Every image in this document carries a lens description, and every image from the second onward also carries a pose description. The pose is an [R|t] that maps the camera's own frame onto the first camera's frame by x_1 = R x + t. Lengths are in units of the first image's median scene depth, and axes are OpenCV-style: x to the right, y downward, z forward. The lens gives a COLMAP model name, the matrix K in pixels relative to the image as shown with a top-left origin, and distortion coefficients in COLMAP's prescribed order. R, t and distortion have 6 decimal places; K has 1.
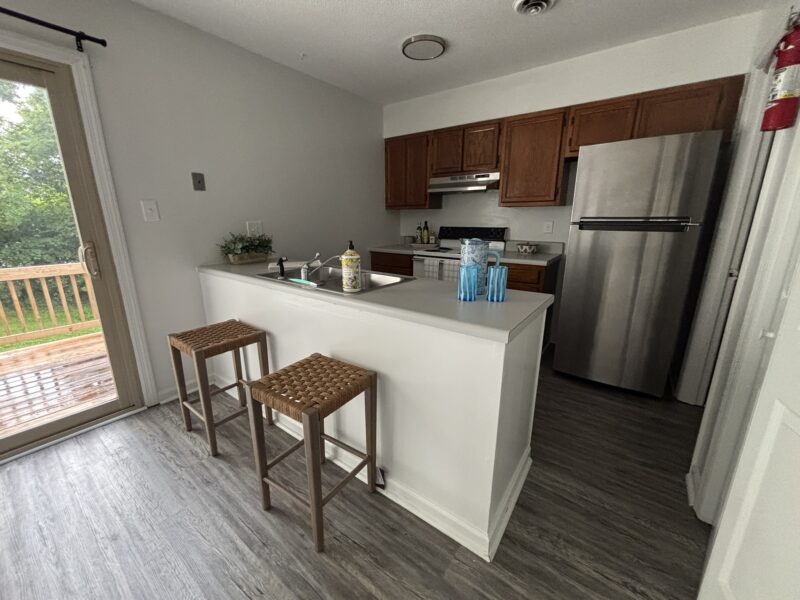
lens RADIAL K [[321.5, 0, 397.5], [0, 321.5, 300.6], [0, 0, 1]] dist [-0.001029, -0.000047]
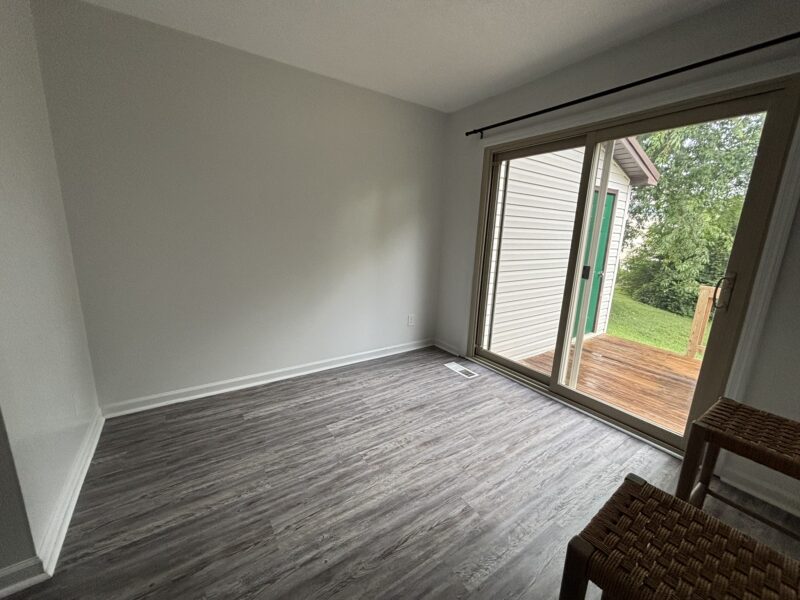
lens RADIAL K [[321.5, 0, 398.5], [0, 321.5, 297.4], [0, 0, 1]] dist [-0.001029, -0.000047]
pose [[-0.338596, 0.181534, -0.923254, 0.209304], [-0.266059, 0.922698, 0.279000, -0.116607], [0.902533, 0.340108, -0.264123, 0.381779]]
